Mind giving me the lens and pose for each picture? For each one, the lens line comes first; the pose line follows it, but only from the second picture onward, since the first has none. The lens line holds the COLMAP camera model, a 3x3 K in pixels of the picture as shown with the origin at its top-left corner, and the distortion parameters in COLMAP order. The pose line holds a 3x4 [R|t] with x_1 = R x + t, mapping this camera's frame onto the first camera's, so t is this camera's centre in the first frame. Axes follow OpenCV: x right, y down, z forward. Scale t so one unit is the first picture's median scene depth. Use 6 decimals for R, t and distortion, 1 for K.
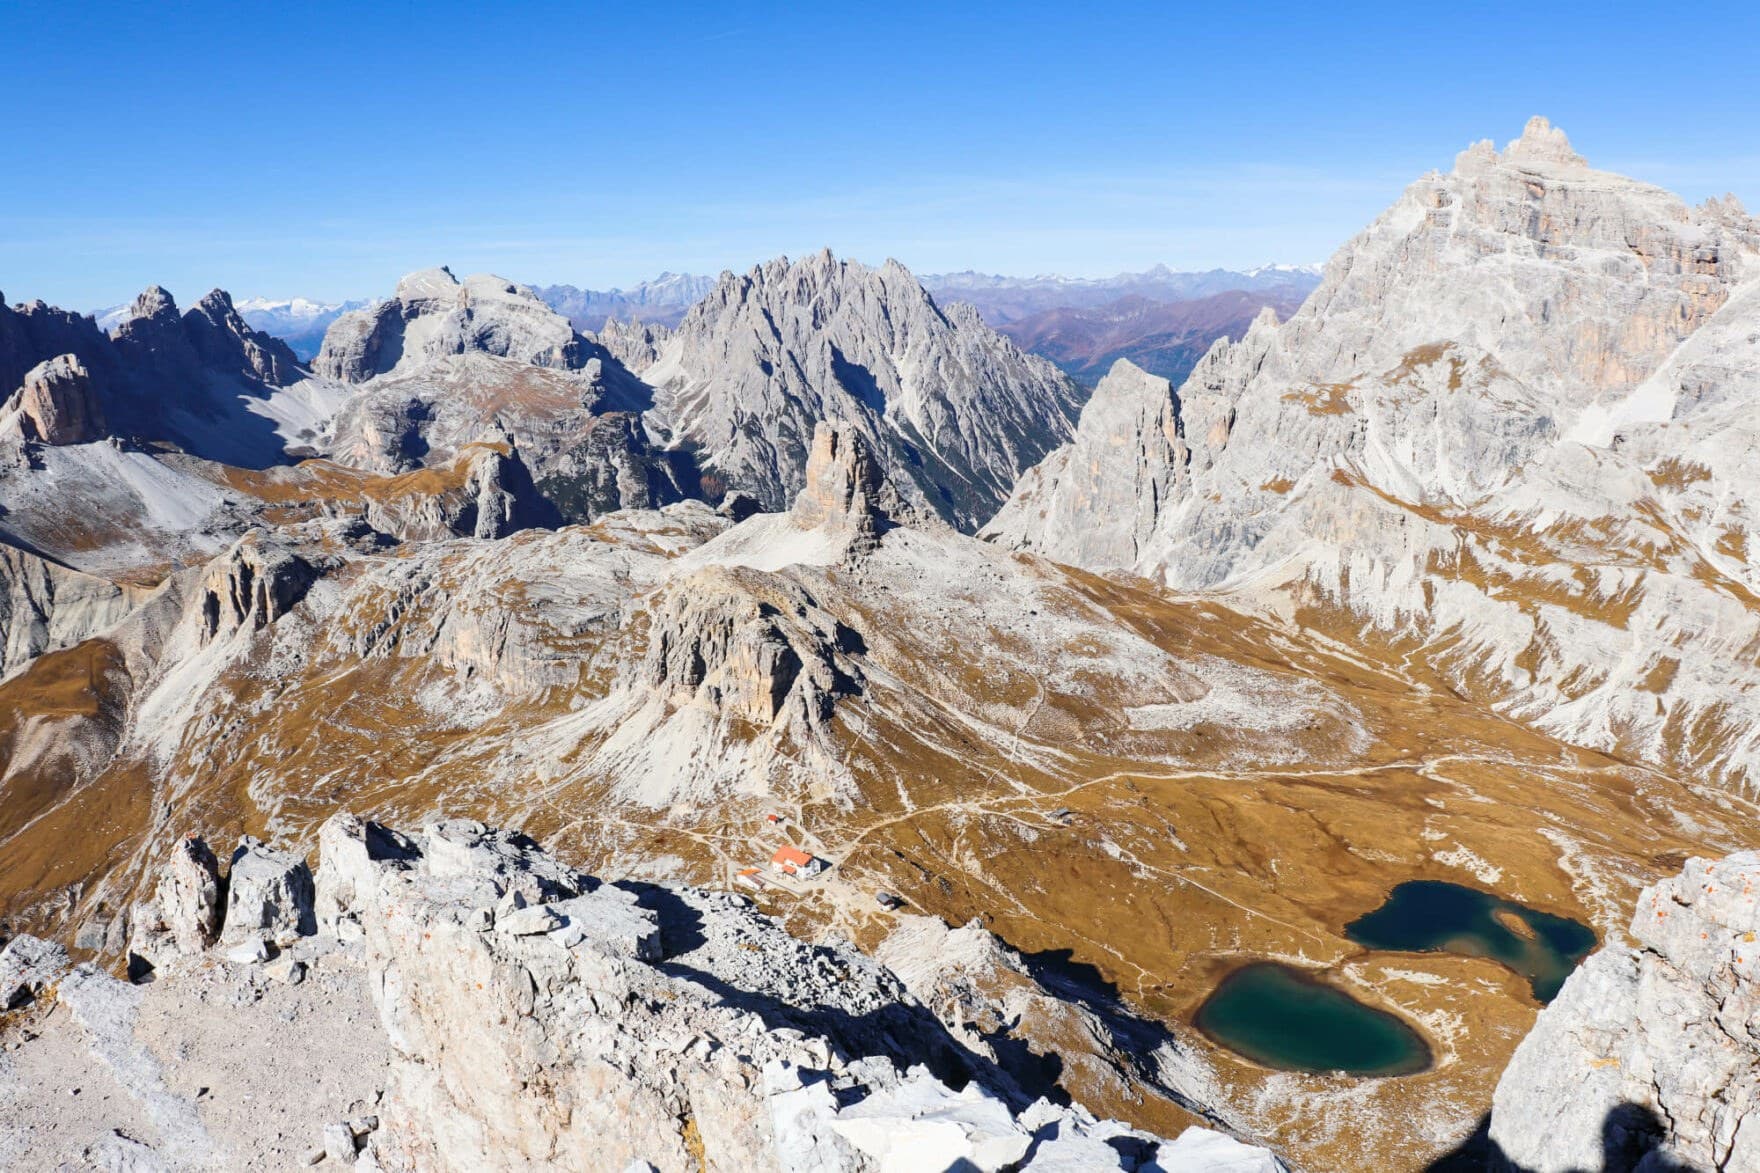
lens RADIAL K [[1452.9, 0, 869.1], [0, 1452.9, 584.2], [0, 0, 1]] dist [-0.174617, 0.168800]
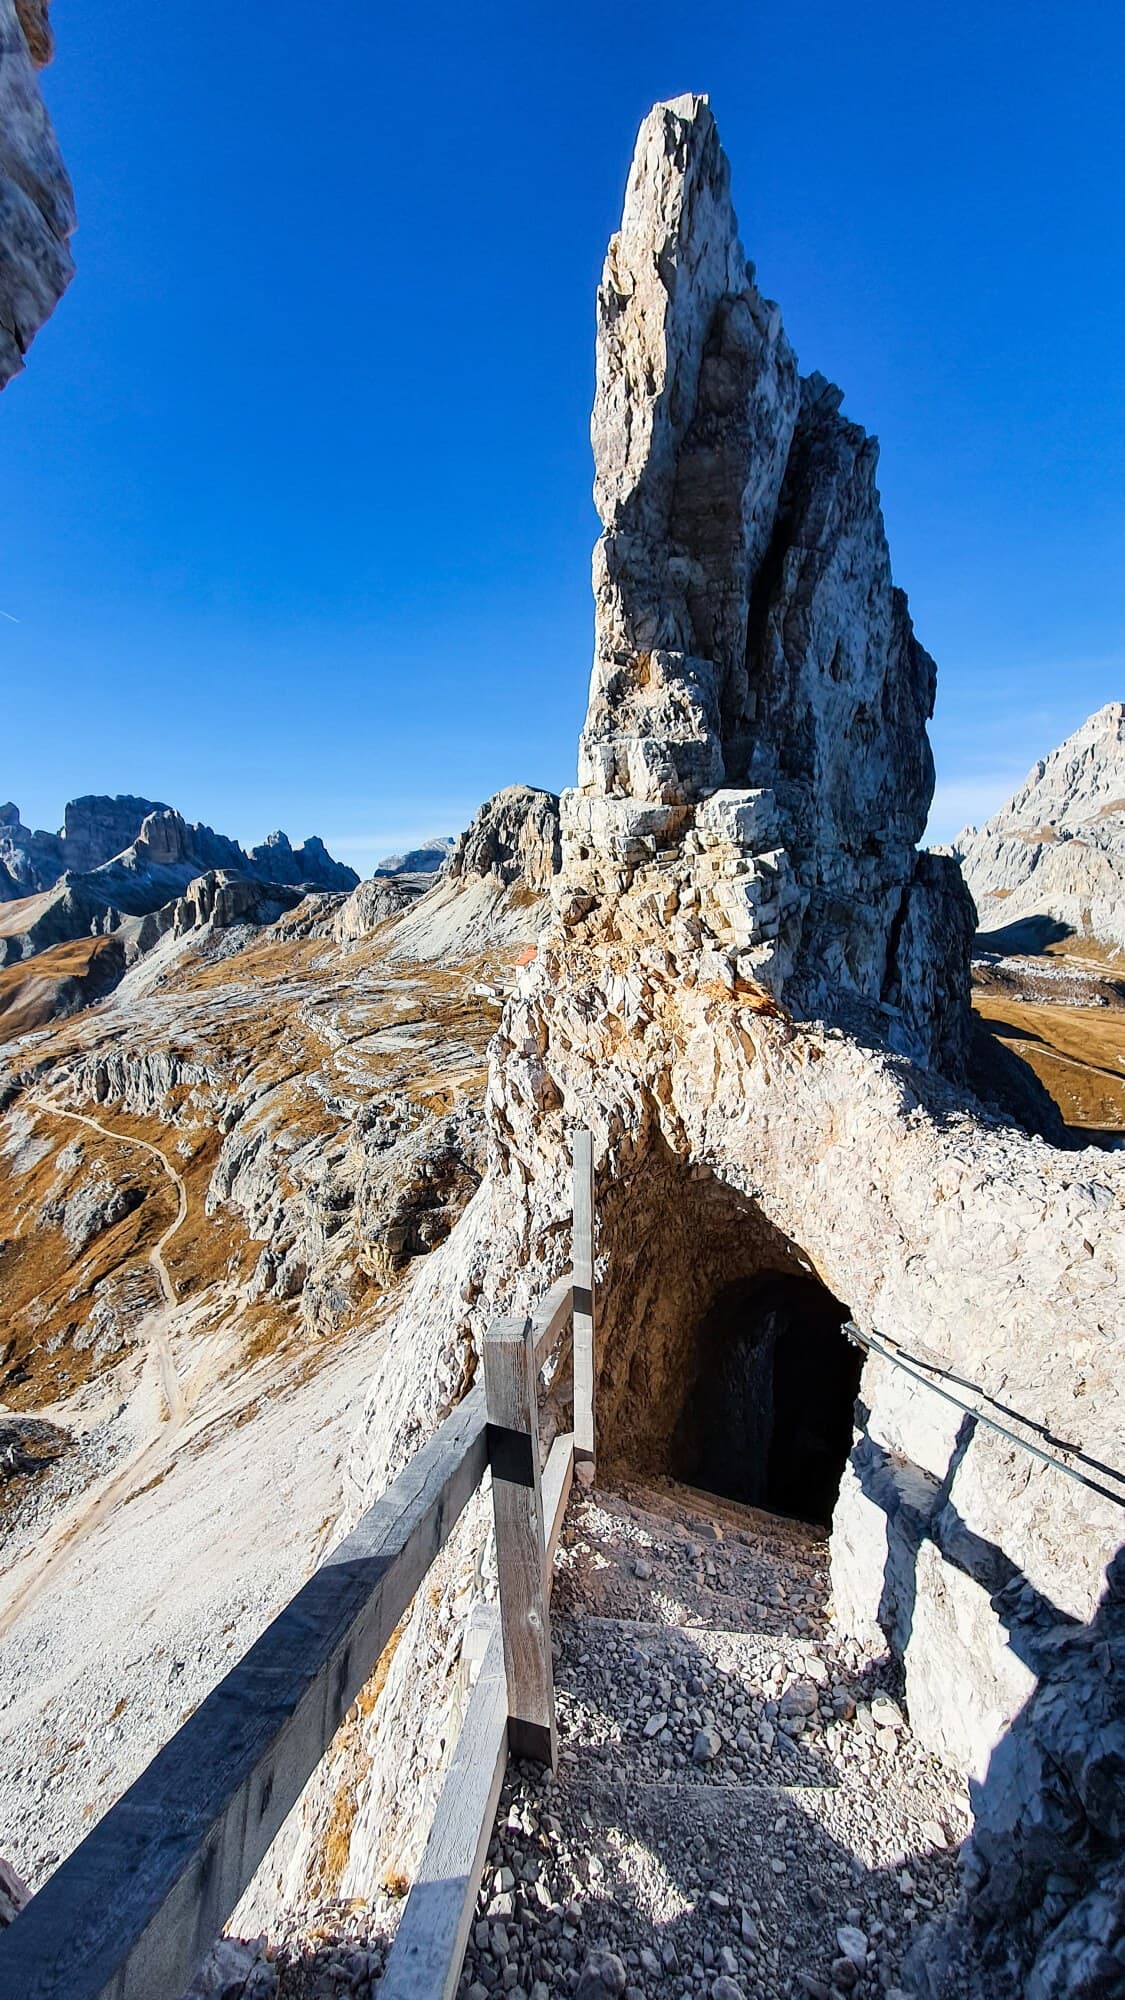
lens RADIAL K [[802.4, 0, 555.5], [0, 802.4, 1002.9], [0, 0, 1]] dist [0.002601, 0.000282]
pose [[0.984389, 0.033747, -0.172741, 0.021544], [-0.043937, 0.997491, -0.055508, 0.135495], [0.170435, 0.062231, 0.983402, 0.310493]]
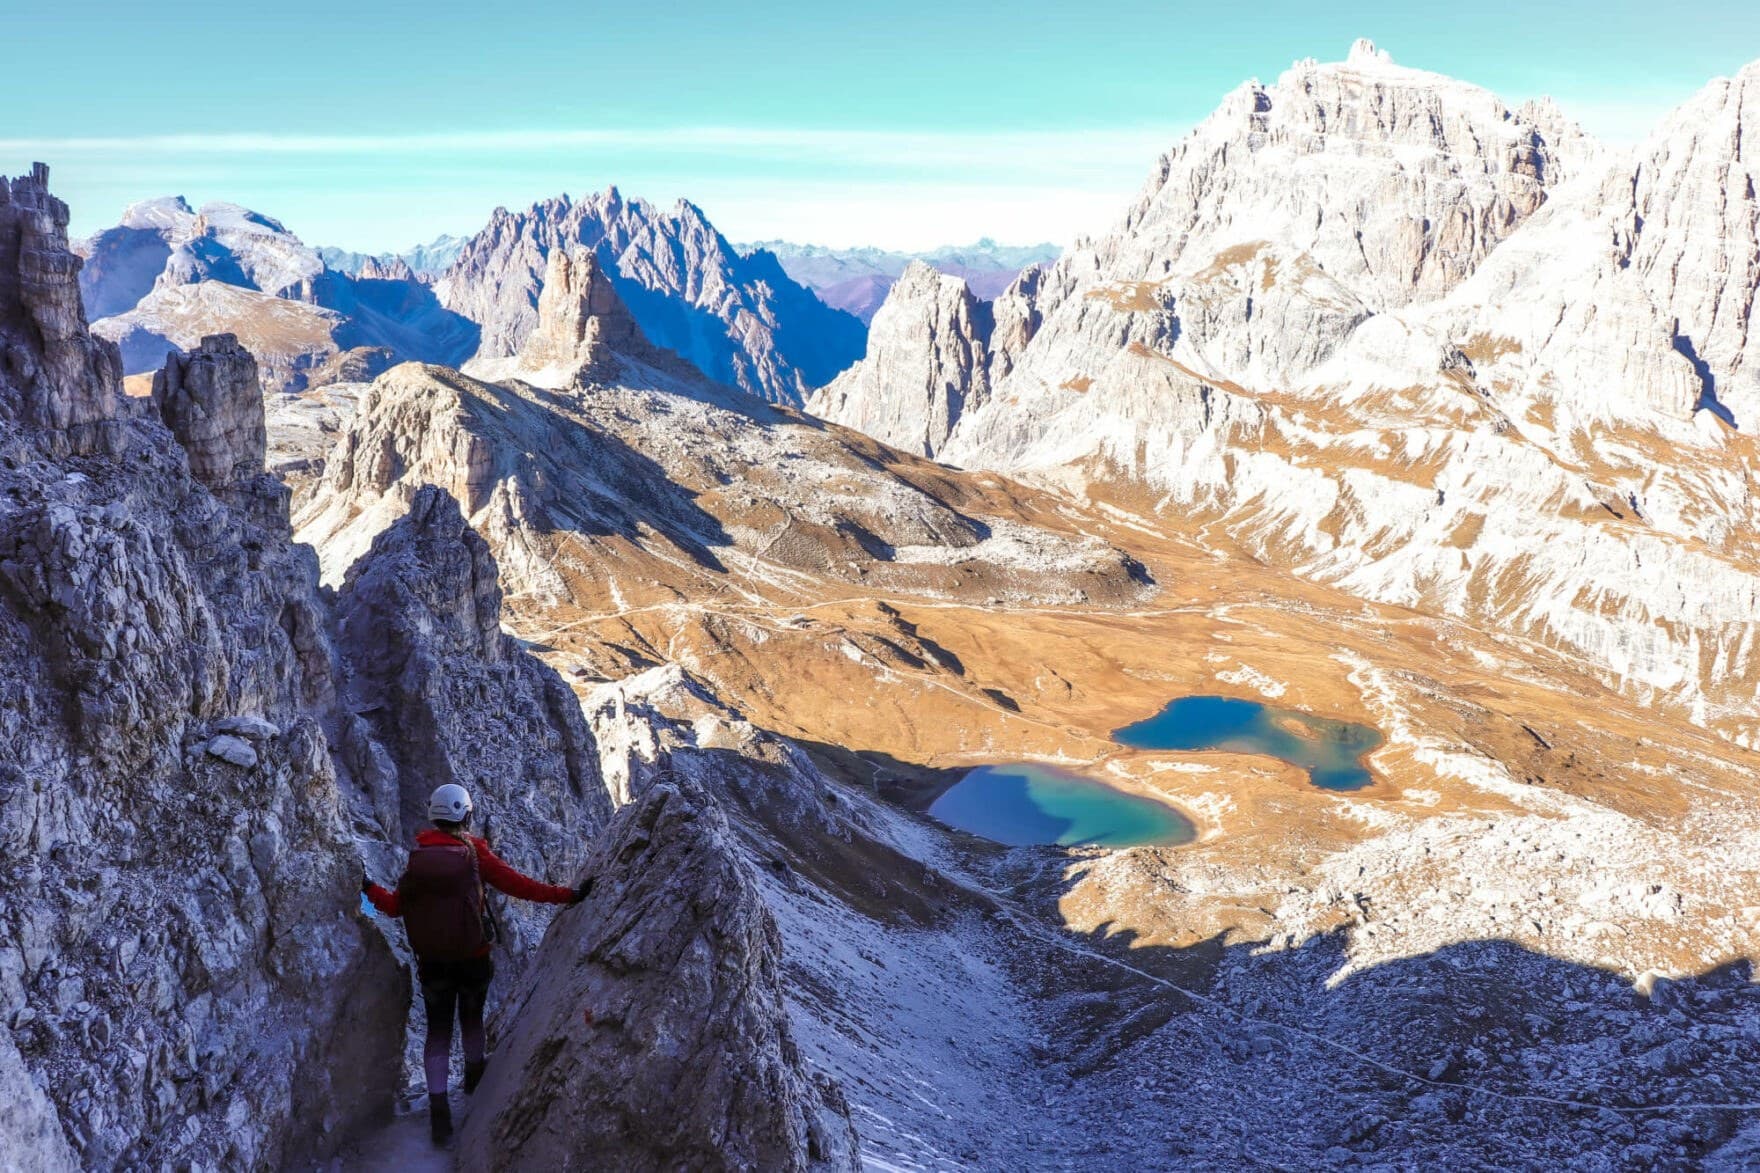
lens RADIAL K [[1578.7, 0, 870.0], [0, 1578.7, 586.7], [0, 0, 1]] dist [-0.174620, 0.181563]
pose [[0.991947, 0.000558, 0.126654, 0.035920], [-0.000656, 1.000000, 0.000731, 0.090552], [-0.126653, -0.000808, 0.991947, 0.022797]]
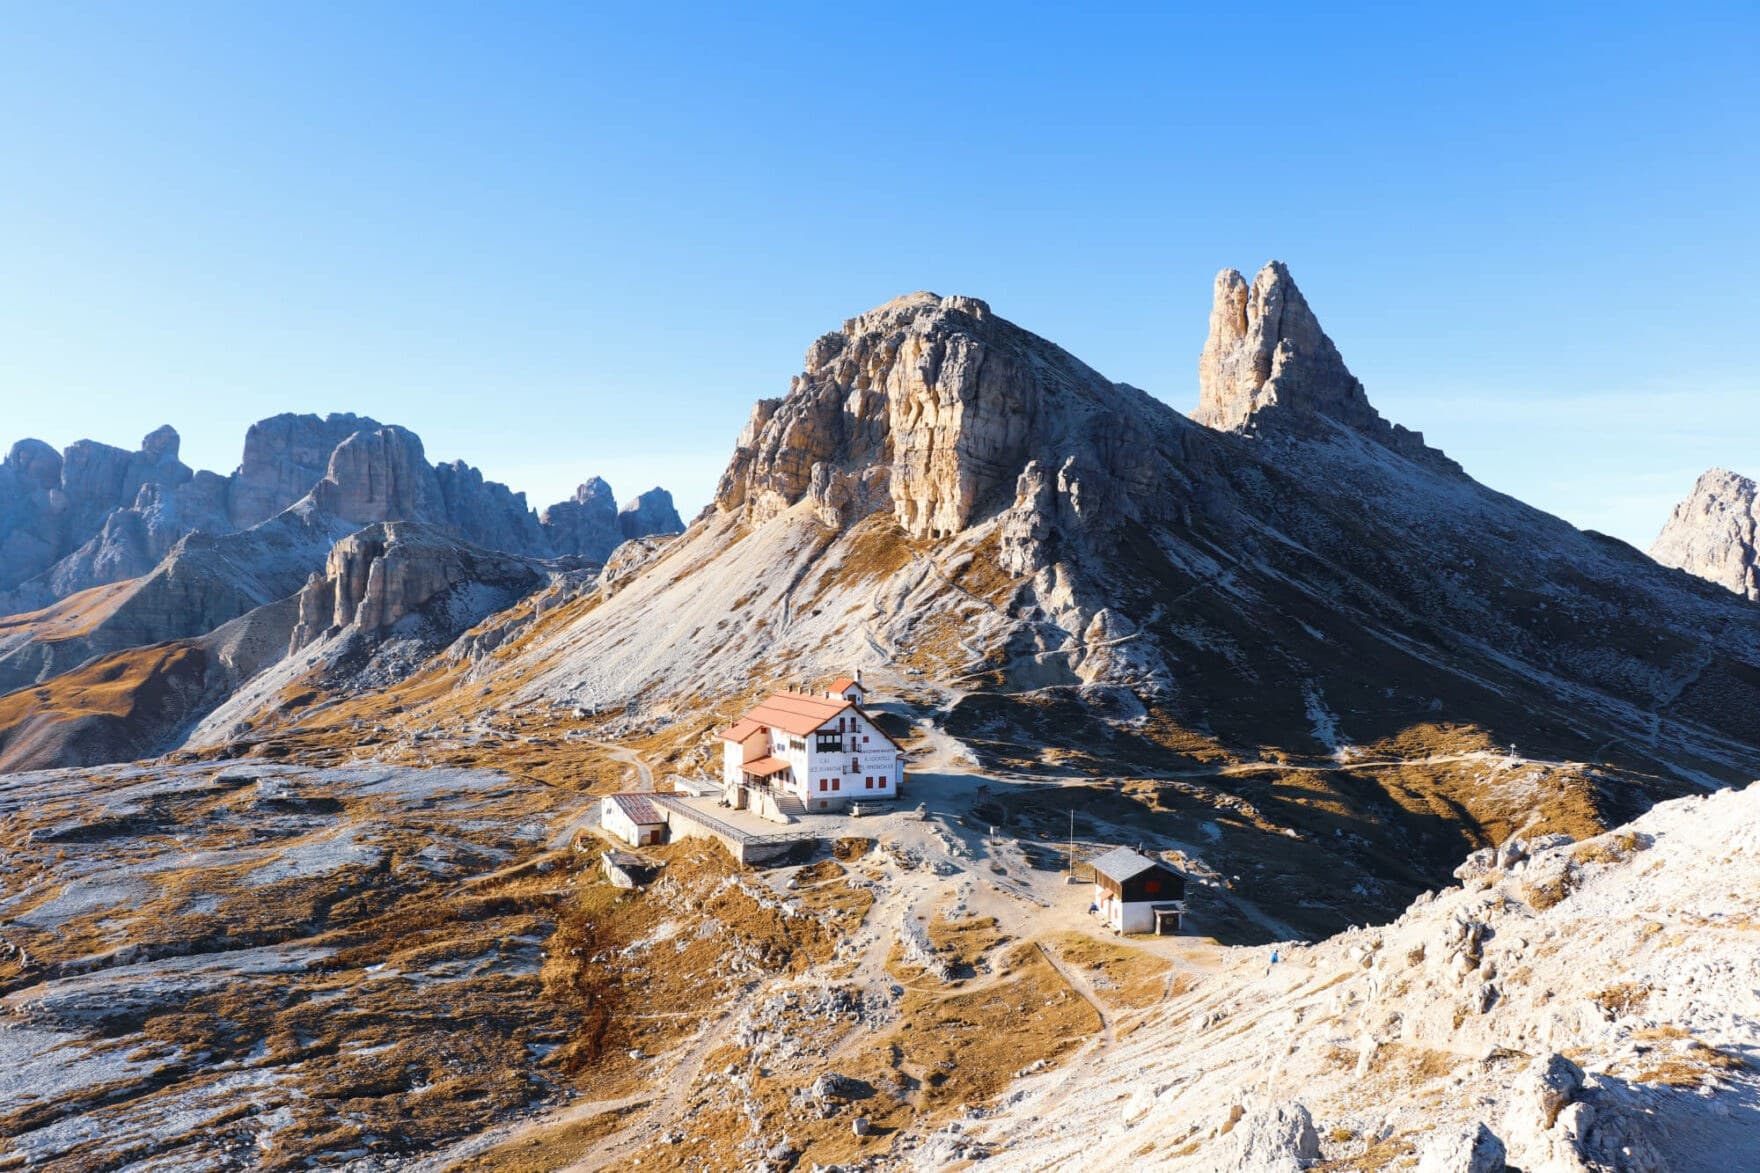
lens RADIAL K [[1452.9, 0, 869.1], [0, 1452.9, 584.2], [0, 0, 1]] dist [-0.174617, 0.168800]
pose [[0.944527, 0.029672, -0.327091, 0.019944], [-0.096271, 0.977178, -0.189354, 0.118933], [0.314007, 0.210339, 0.925828, 0.442790]]
